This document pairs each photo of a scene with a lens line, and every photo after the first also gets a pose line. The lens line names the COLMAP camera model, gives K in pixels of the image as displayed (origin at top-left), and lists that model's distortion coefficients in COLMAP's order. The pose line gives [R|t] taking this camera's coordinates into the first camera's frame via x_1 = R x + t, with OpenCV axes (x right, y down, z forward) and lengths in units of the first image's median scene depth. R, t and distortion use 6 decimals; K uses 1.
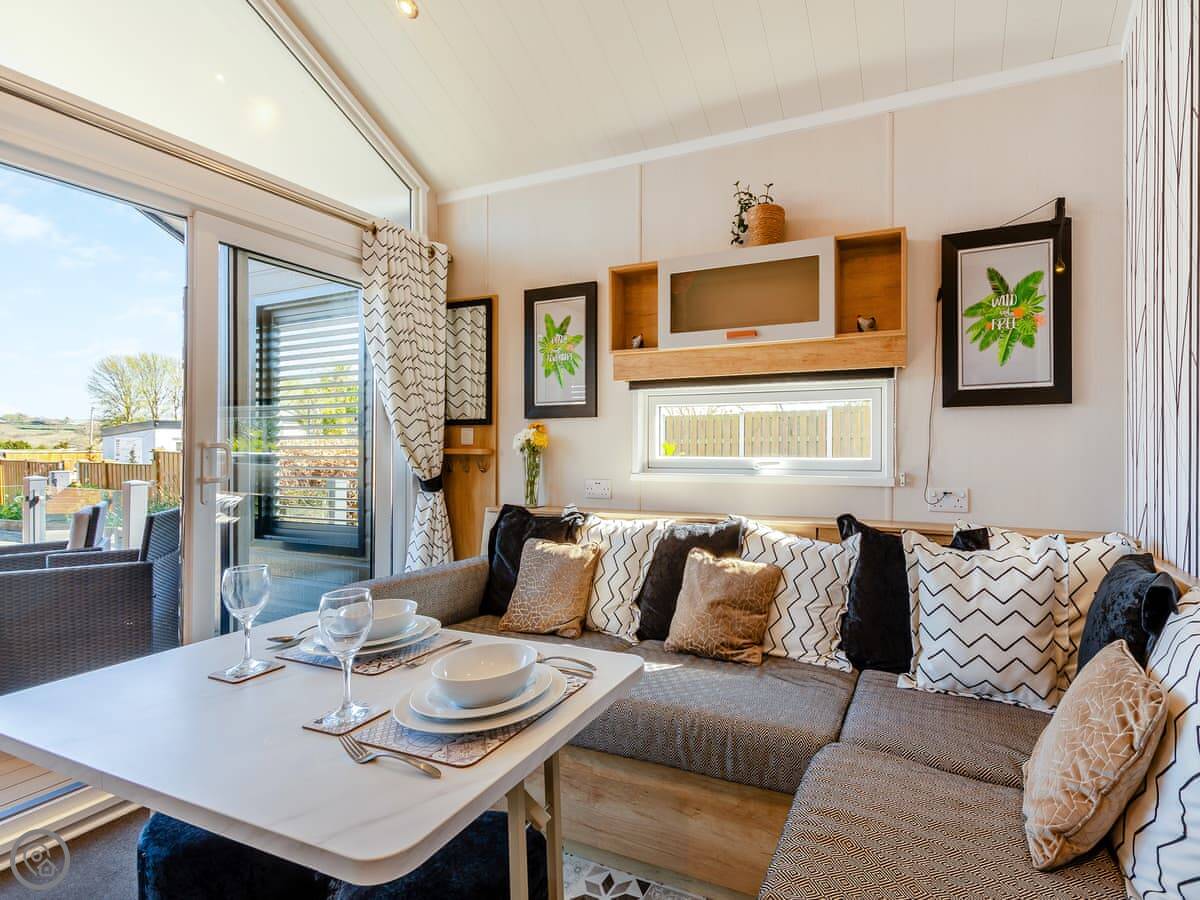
lens RADIAL K [[565.9, 0, 703.8], [0, 565.9, 444.1], [0, 0, 1]] dist [0.002465, 0.000575]
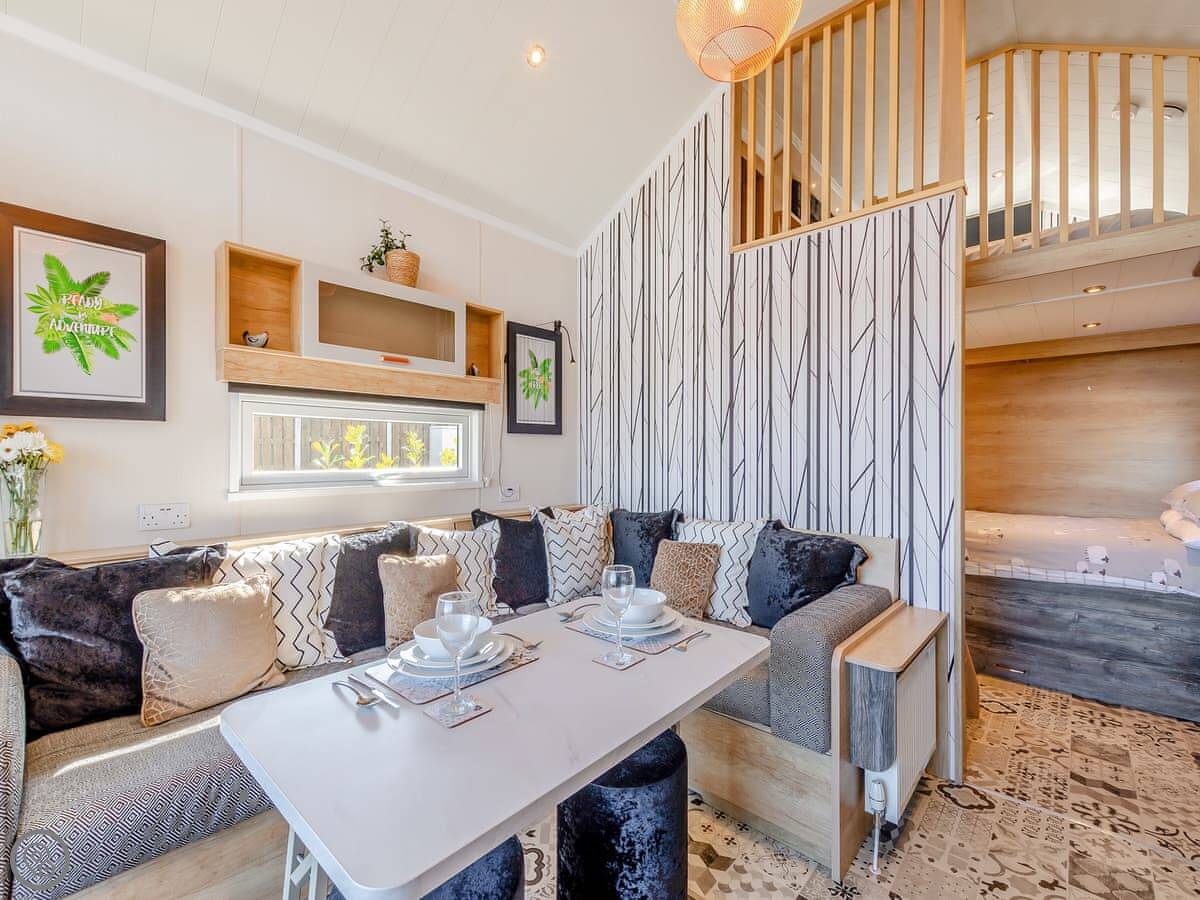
lens RADIAL K [[523.4, 0, 607.5], [0, 523.4, 454.9], [0, 0, 1]] dist [0.007075, -0.003238]
pose [[0.345754, 0.006774, 0.938301, -0.757033], [0.002094, 0.999966, -0.007991, 0.004066], [-0.938323, 0.004727, 0.345728, 0.247233]]
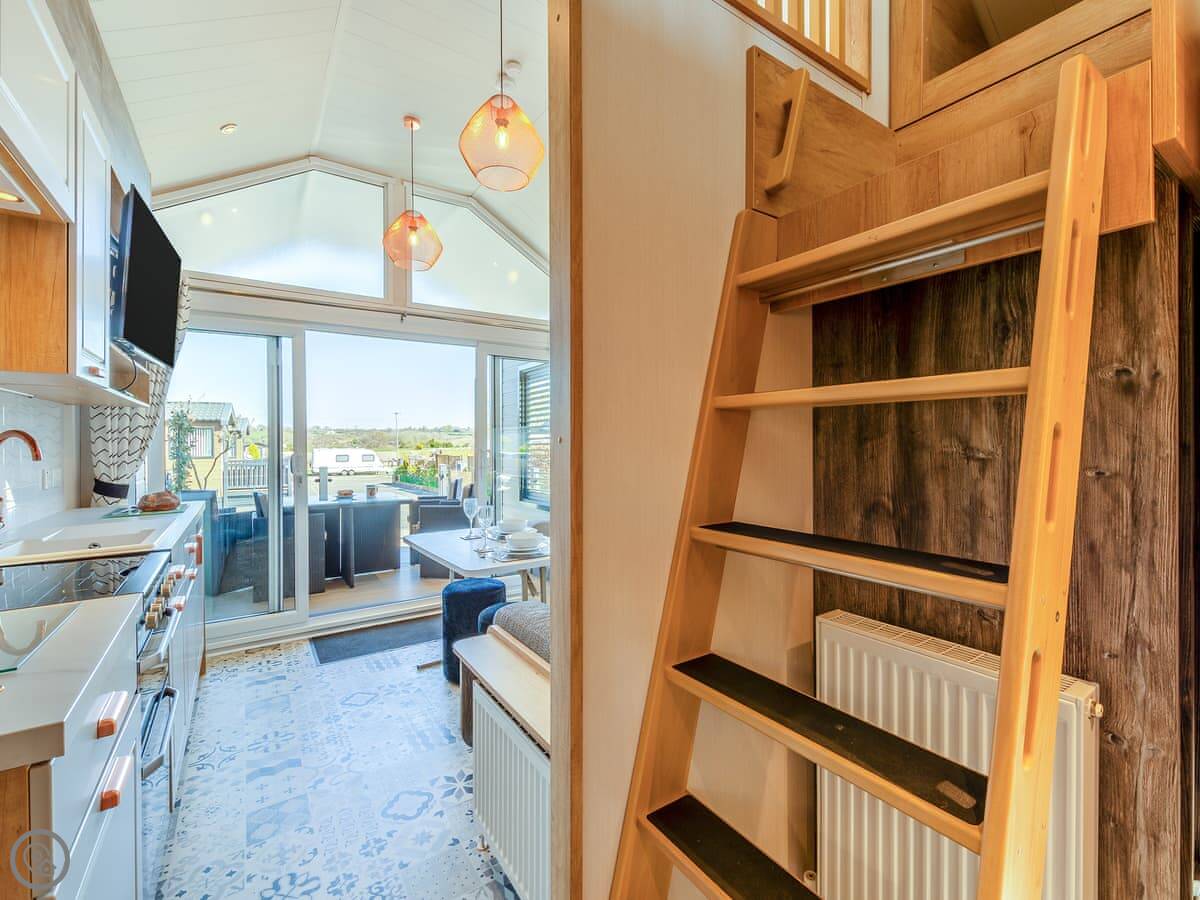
lens RADIAL K [[522.4, 0, 599.4], [0, 522.4, 440.4], [0, 0, 1]] dist [0.001290, 0.000120]
pose [[0.827178, -0.008786, -0.561871, 0.552938], [0.007062, 0.999961, -0.005241, -0.021369], [0.561895, 0.000367, 0.827208, -0.357561]]
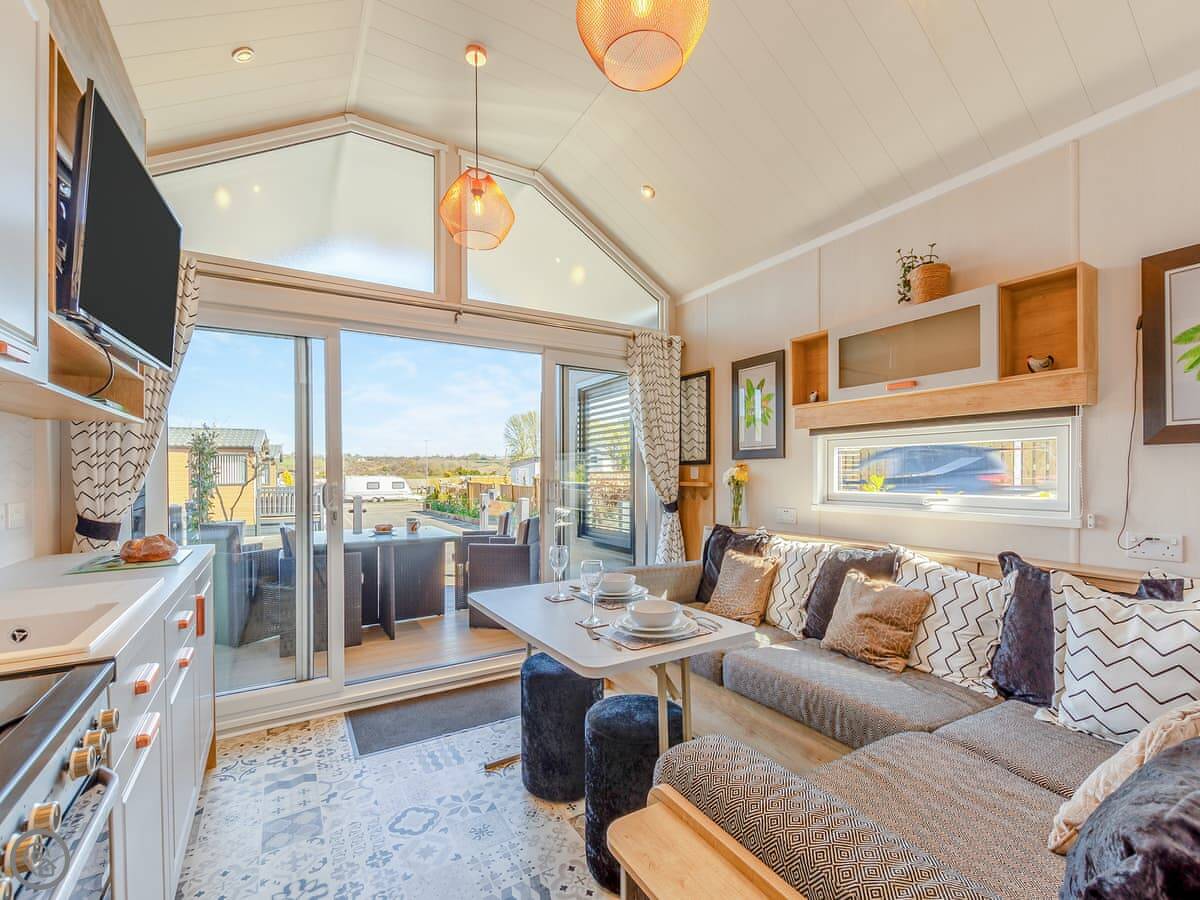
lens RADIAL K [[526.6, 0, 601.8], [0, 526.6, 472.0], [0, 0, 1]] dist [0.002804, -0.000317]
pose [[0.800276, -0.001889, -0.599629, 0.216517], [0.002982, 0.999995, 0.000829, -0.023016], [0.599624, -0.002451, 0.800278, -0.198926]]
